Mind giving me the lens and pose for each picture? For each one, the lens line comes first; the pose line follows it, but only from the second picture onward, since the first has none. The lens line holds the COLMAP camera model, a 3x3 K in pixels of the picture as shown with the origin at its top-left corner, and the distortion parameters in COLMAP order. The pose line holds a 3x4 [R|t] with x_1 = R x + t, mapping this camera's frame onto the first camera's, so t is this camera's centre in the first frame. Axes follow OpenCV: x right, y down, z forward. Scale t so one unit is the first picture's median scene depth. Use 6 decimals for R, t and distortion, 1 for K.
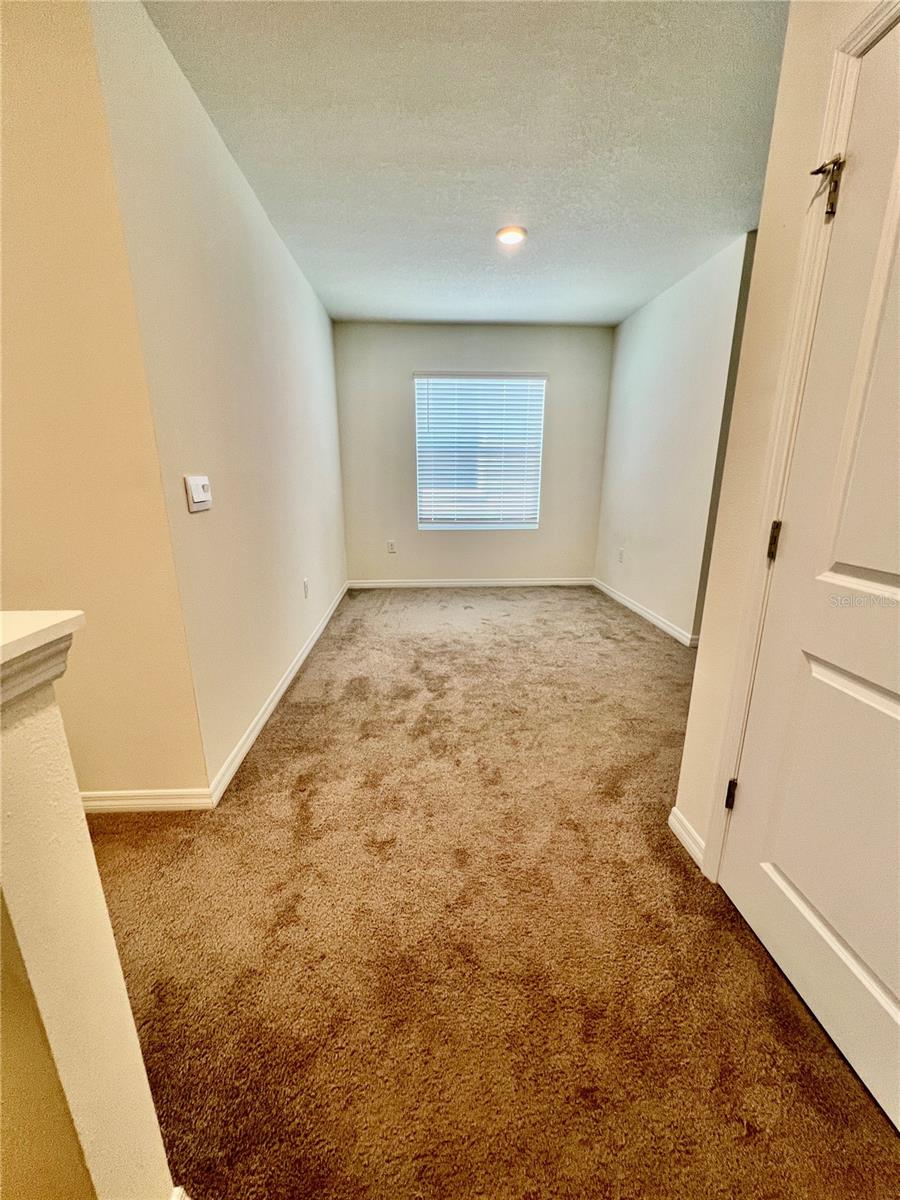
lens RADIAL K [[479.7, 0, 450.0], [0, 479.7, 600.0], [0, 0, 1]] dist [0.000920, 0.000353]
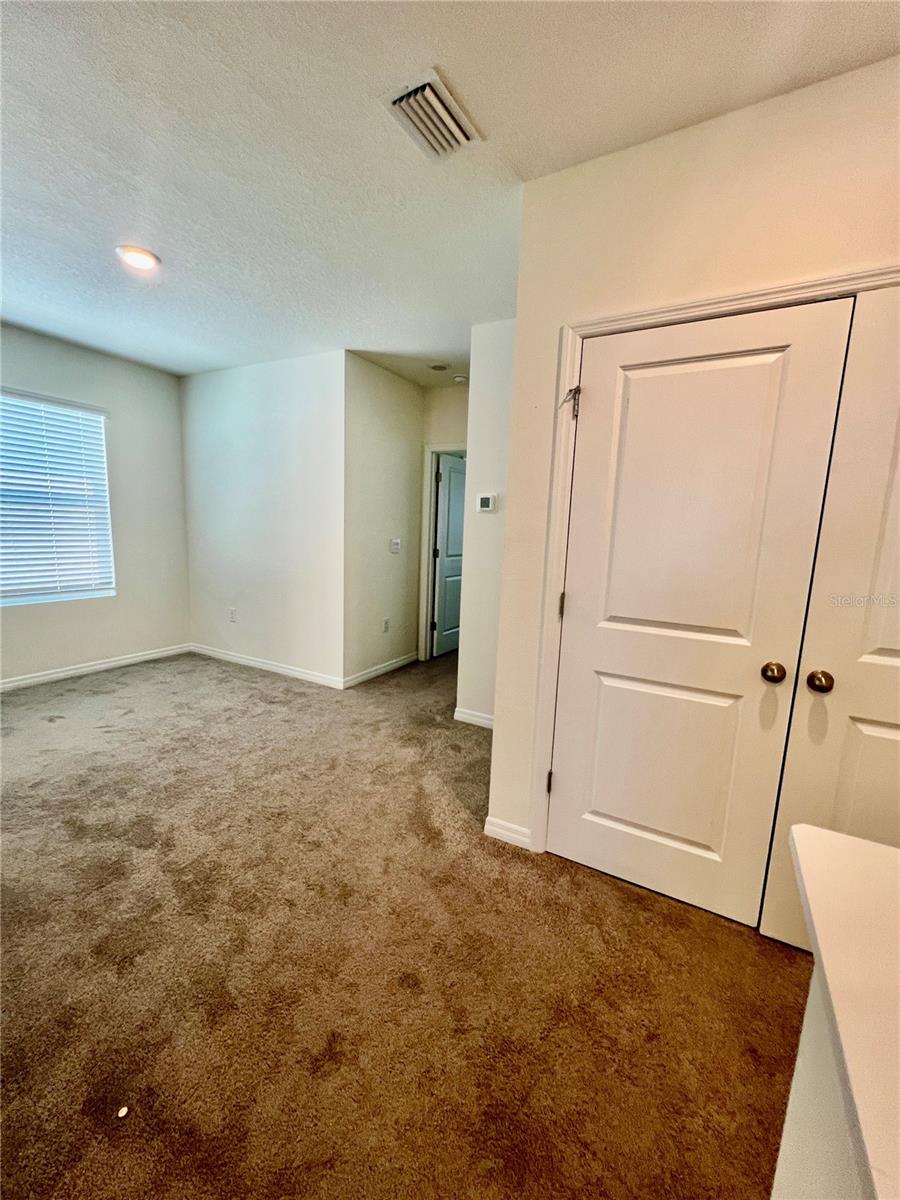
lens RADIAL K [[479.7, 0, 450.0], [0, 479.7, 600.0], [0, 0, 1]] dist [0.000920, 0.000353]
pose [[0.540788, -0.107821, 0.834220, -0.304622], [0.178559, 0.983863, 0.011410, -0.083759], [-0.821989, 0.142787, 0.551313, 0.168739]]
